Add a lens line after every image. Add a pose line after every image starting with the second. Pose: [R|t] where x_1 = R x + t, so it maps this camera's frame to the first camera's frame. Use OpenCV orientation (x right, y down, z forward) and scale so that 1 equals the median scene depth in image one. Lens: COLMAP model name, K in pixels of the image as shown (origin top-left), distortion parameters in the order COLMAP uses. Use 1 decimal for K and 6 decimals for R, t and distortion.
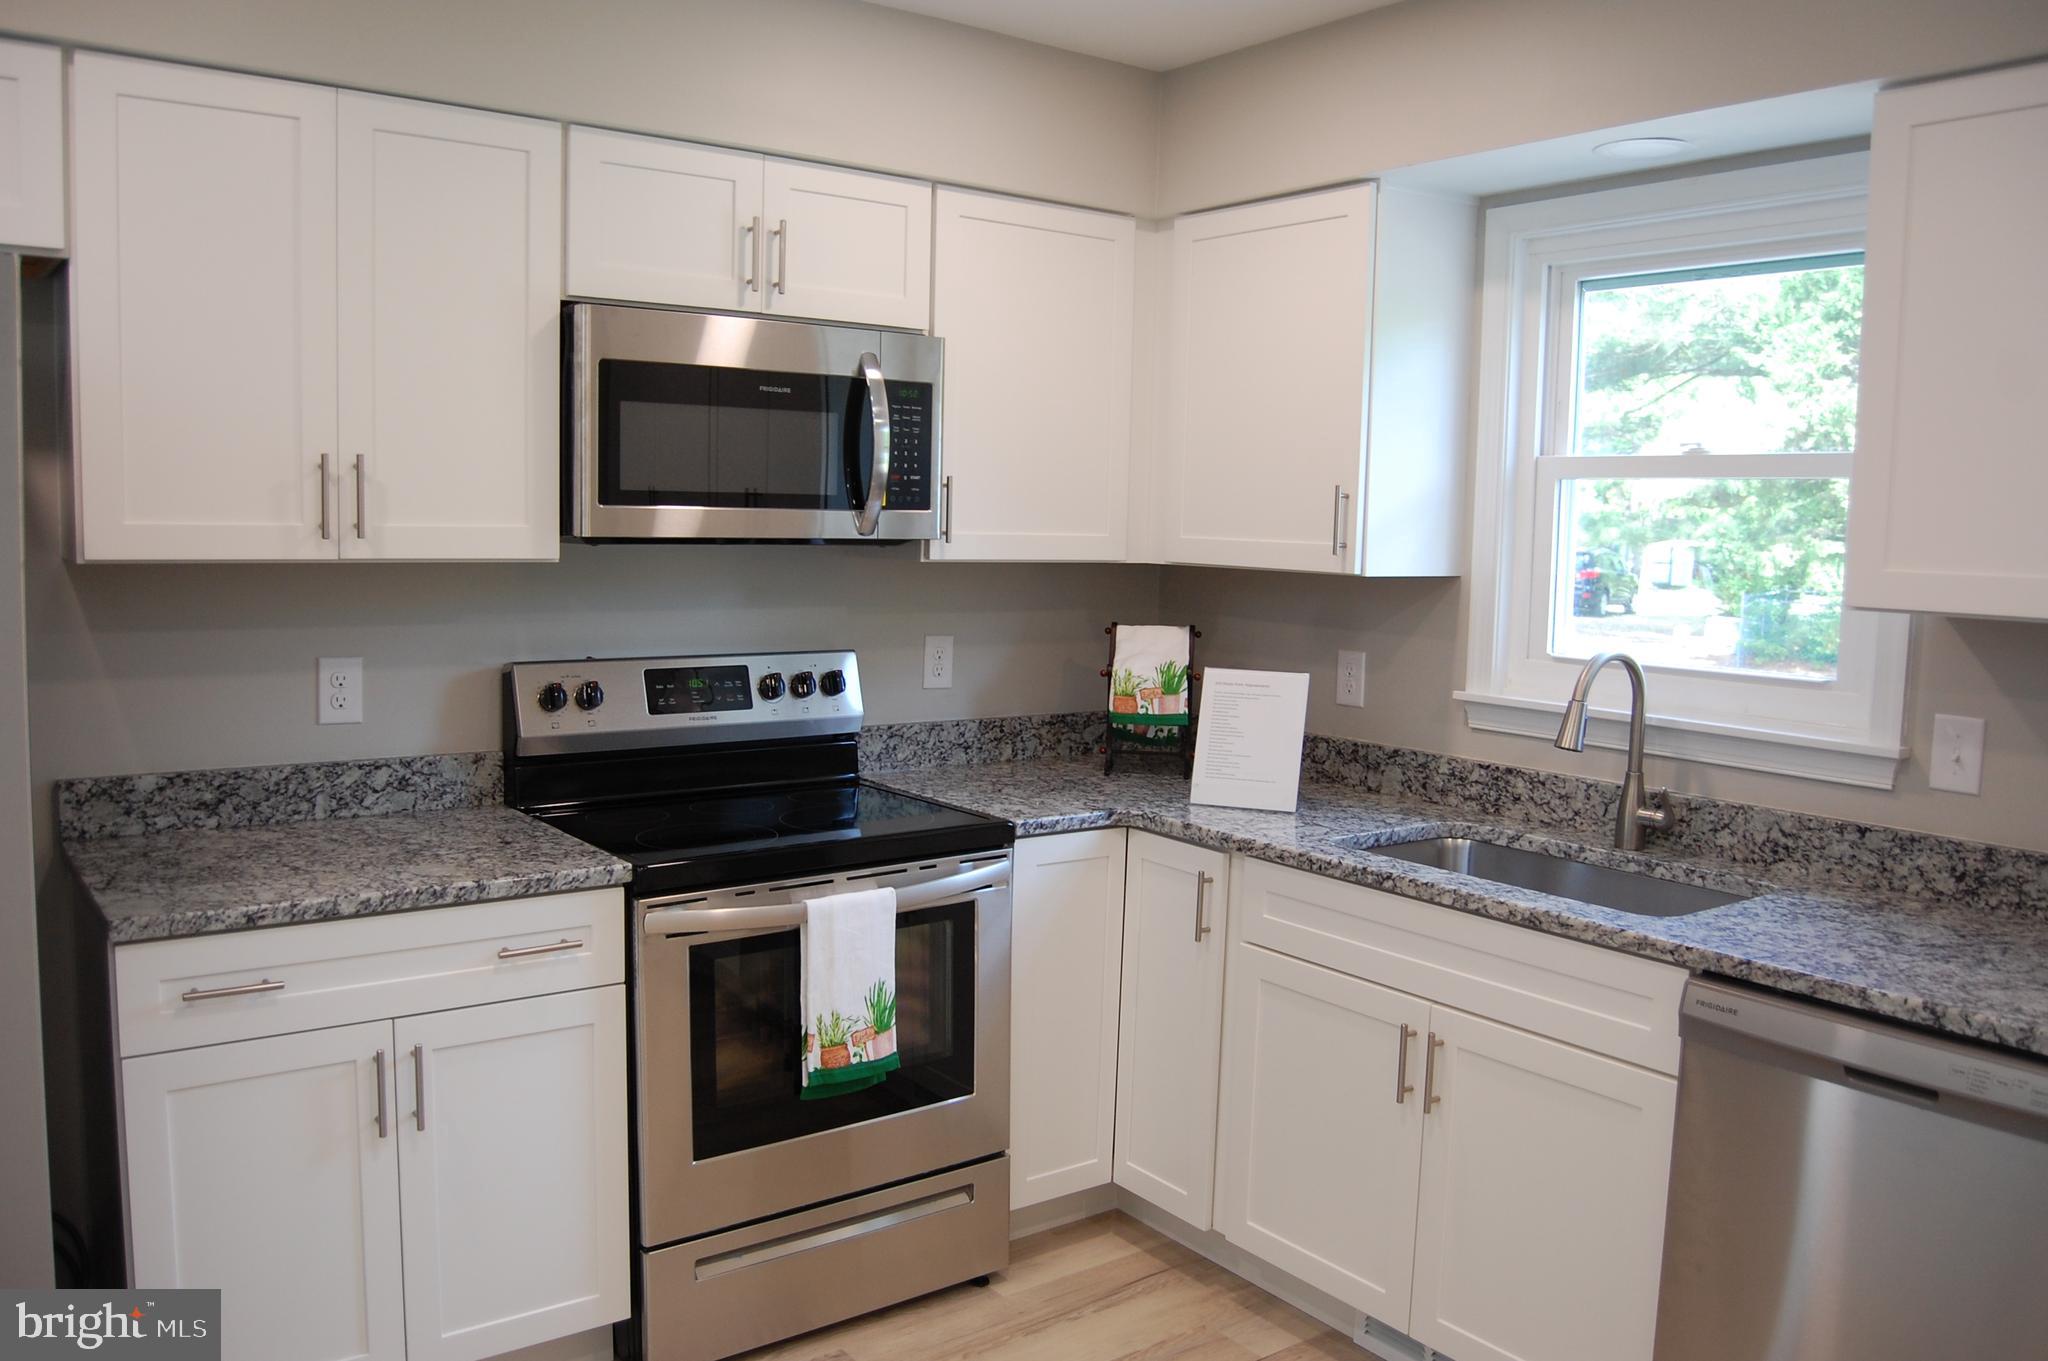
lens RADIAL K [[1607.5, 0, 1024.0], [0, 1607.5, 680.5], [0, 0, 1]] dist [-0.101790, 0.050812]
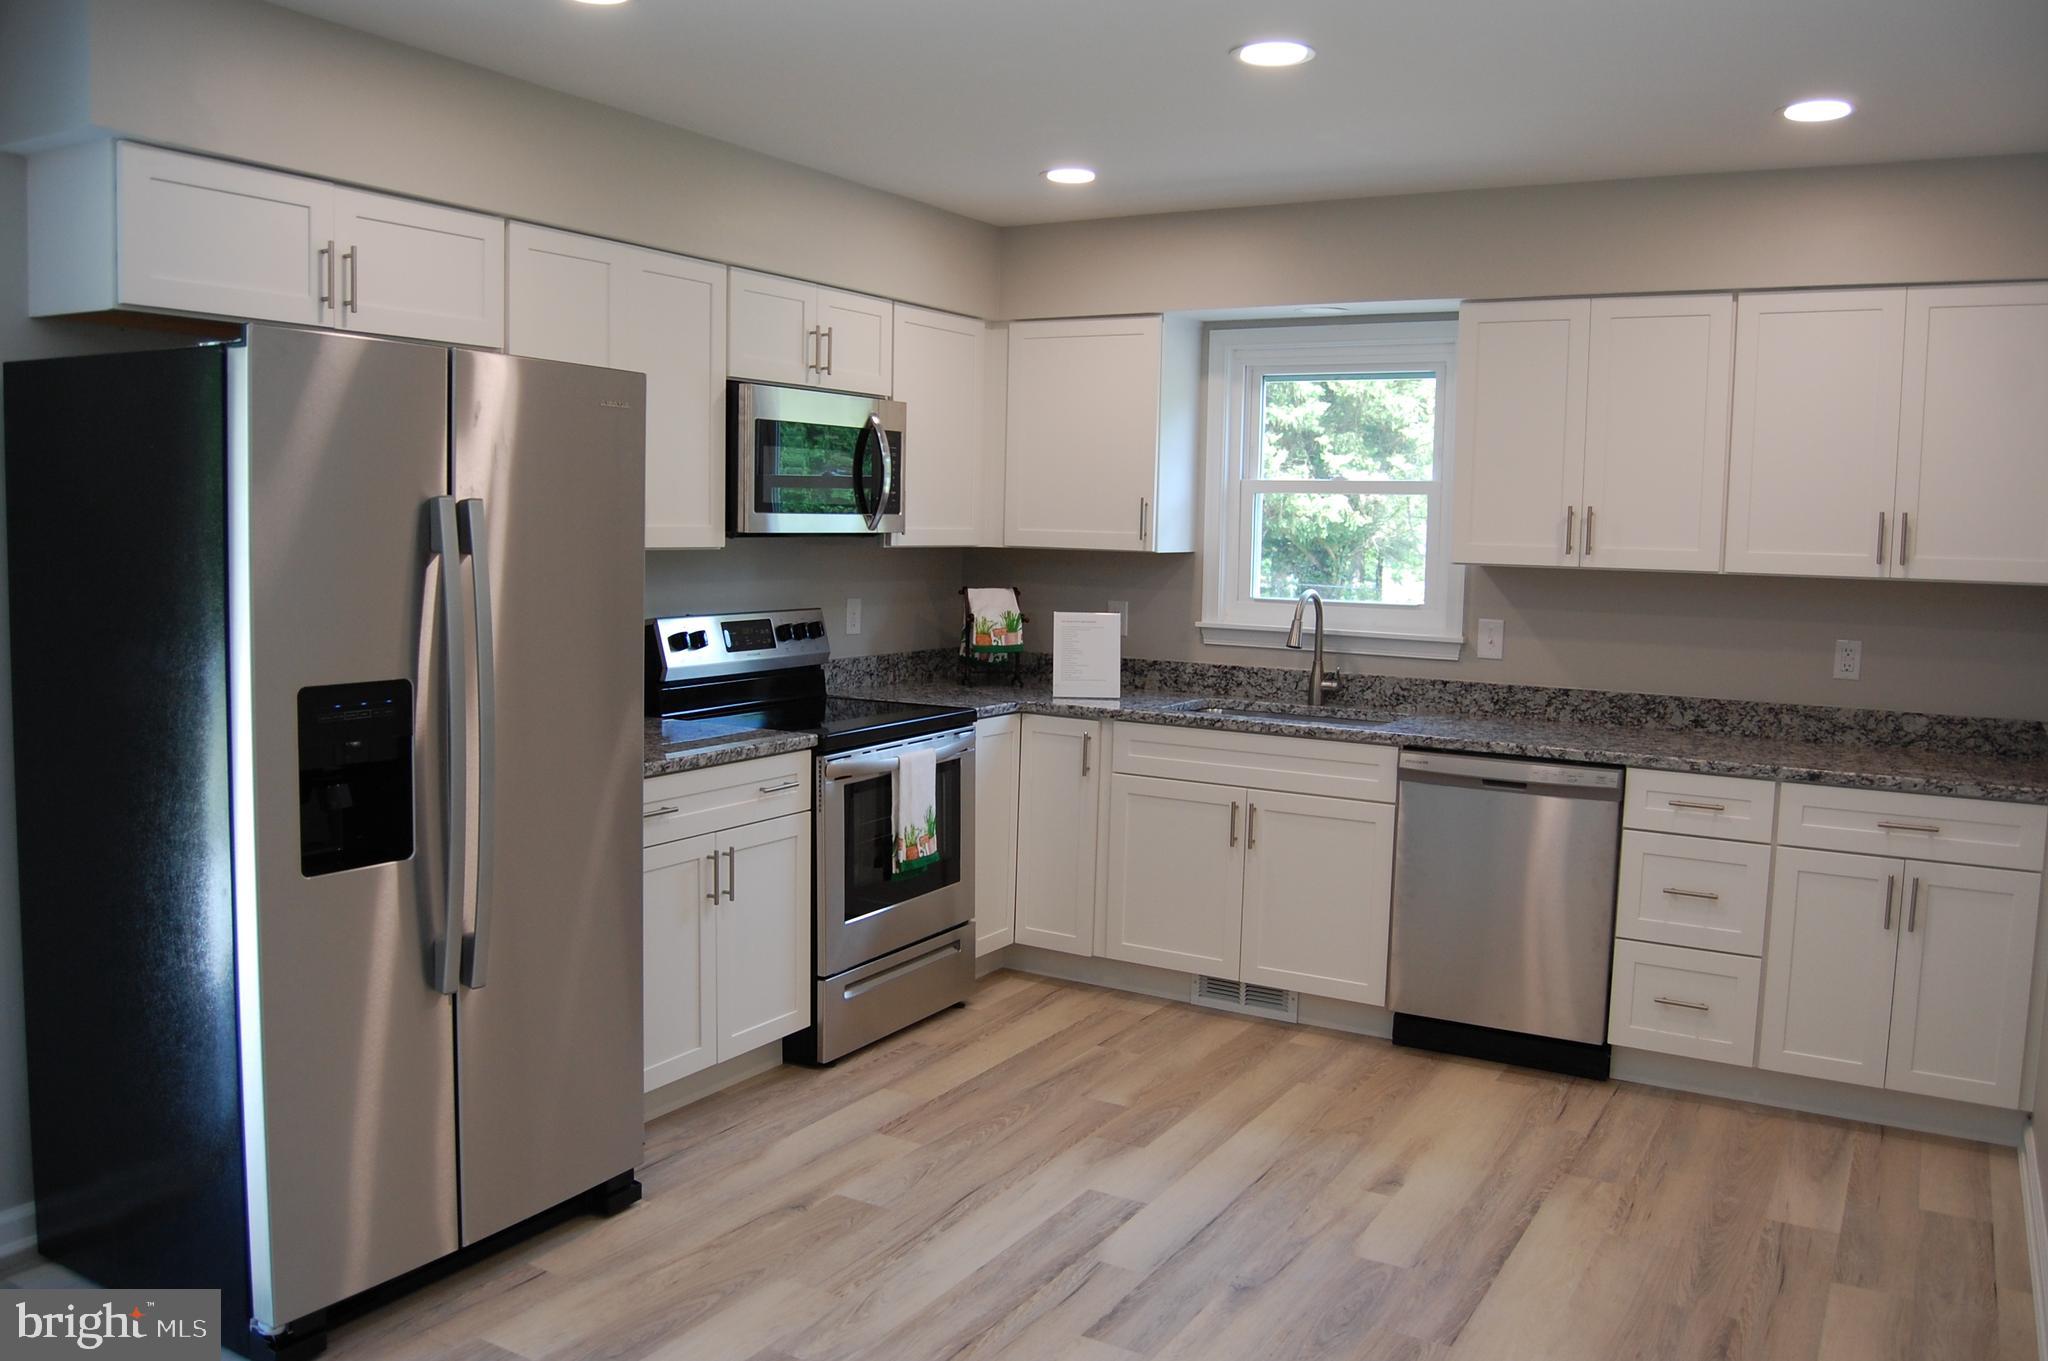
lens RADIAL K [[1607.5, 0, 1024.0], [0, 1607.5, 680.5], [0, 0, 1]] dist [-0.101790, 0.050812]
pose [[0.922694, -0.043034, 0.383124, -0.580781], [0.040046, 0.999073, 0.015775, 0.036914], [-0.383448, 0.000787, 0.923562, -0.503216]]
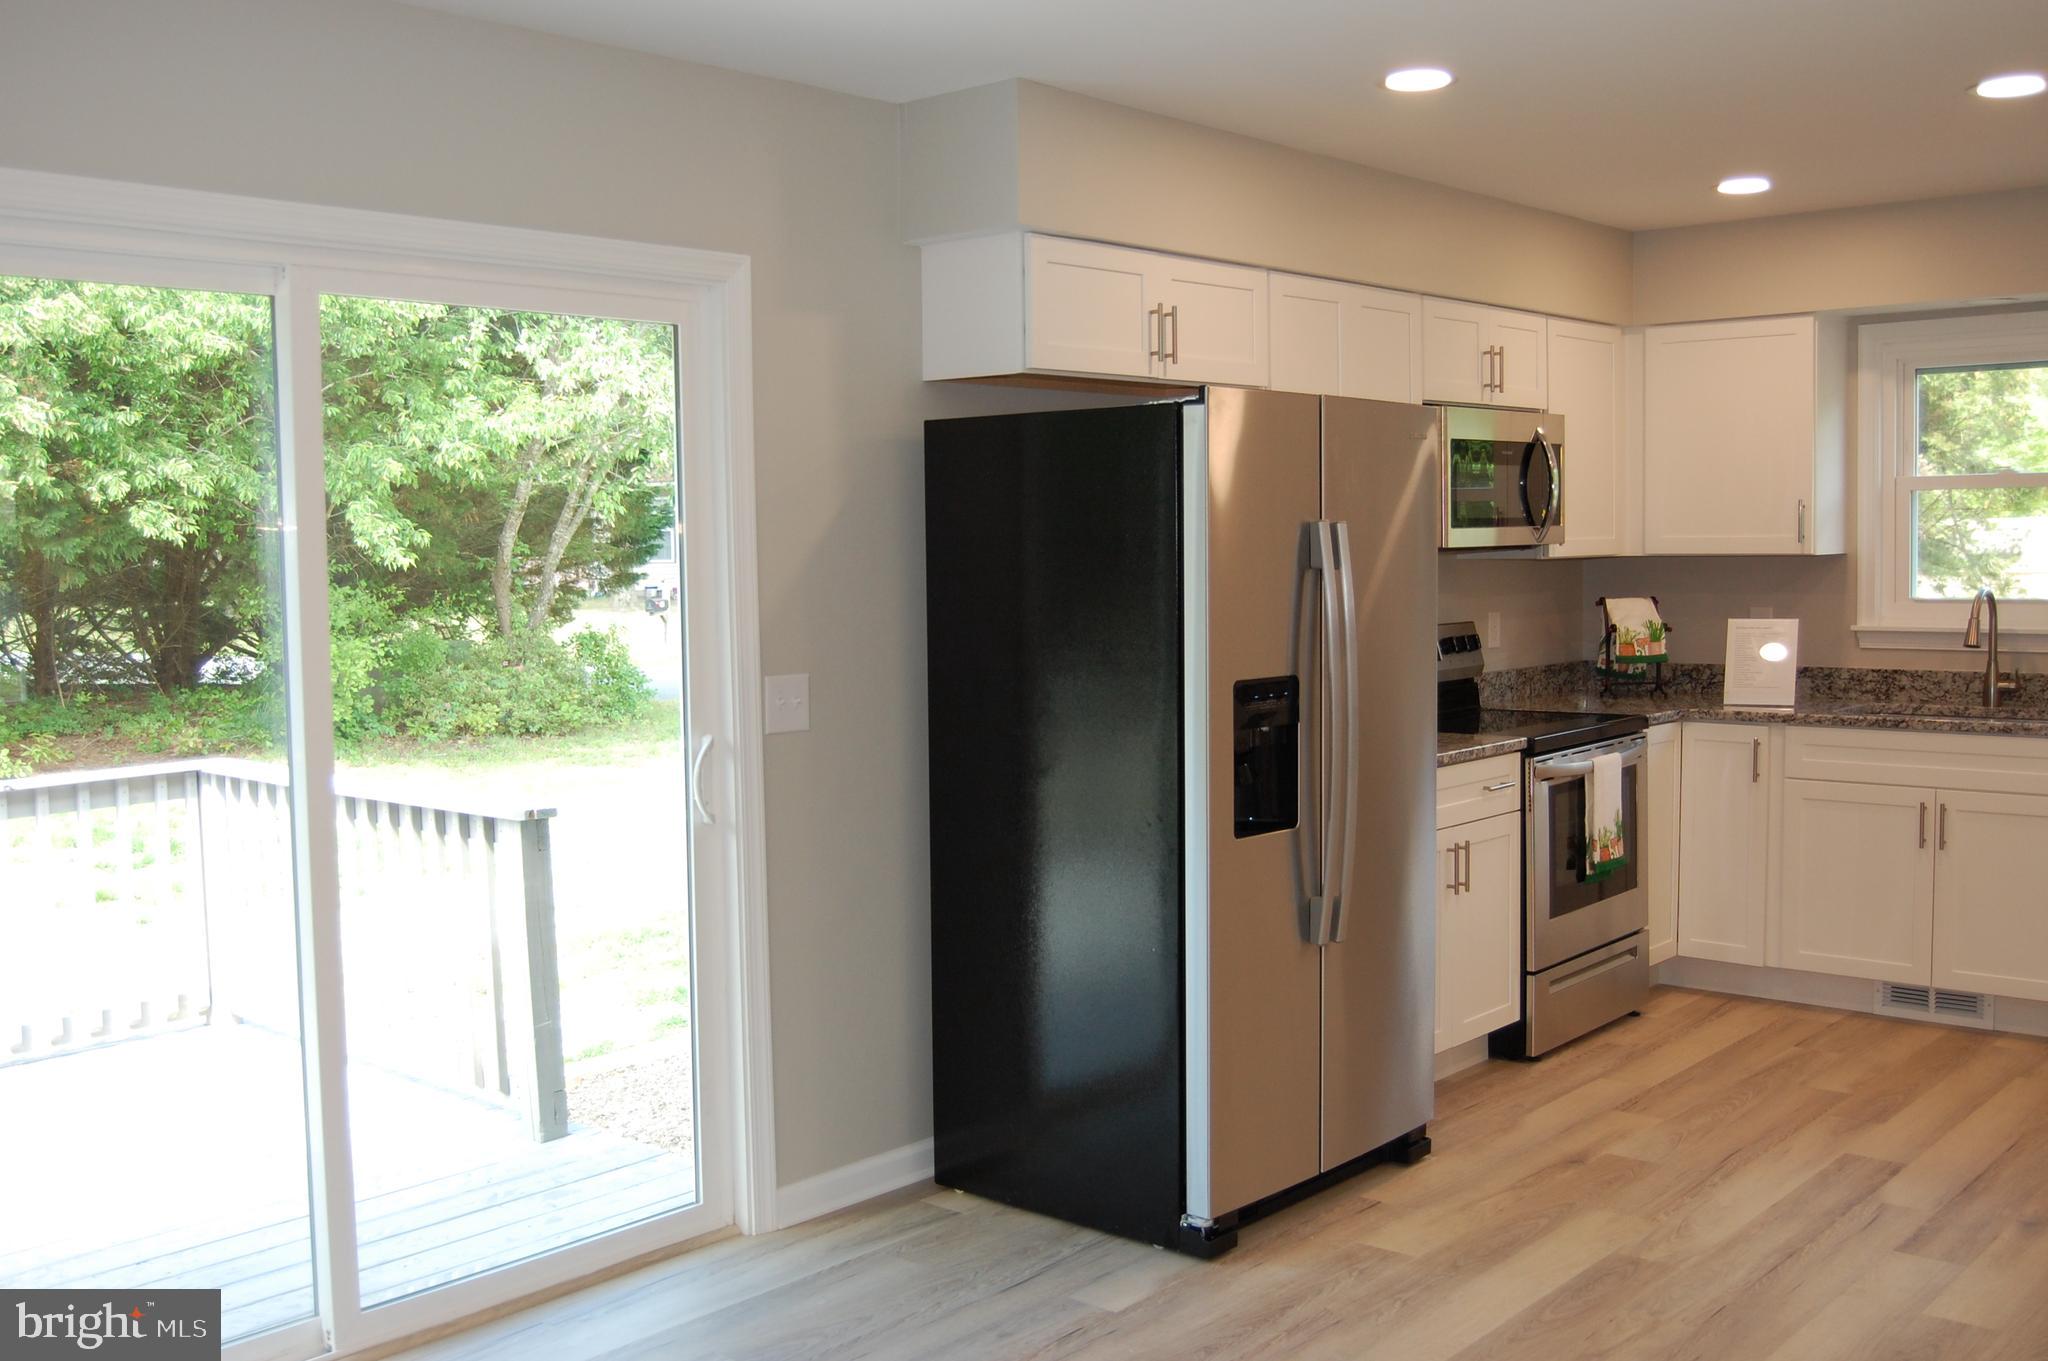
lens RADIAL K [[1987.8, 0, 1024.0], [0, 1987.8, 680.5], [0, 0, 1]] dist [-0.076063, 0.030796]
pose [[0.977944, -0.056319, 0.201130, -1.023751], [0.062150, 0.997807, -0.022790, 0.059760], [-0.199405, 0.034788, 0.979299, -0.822111]]
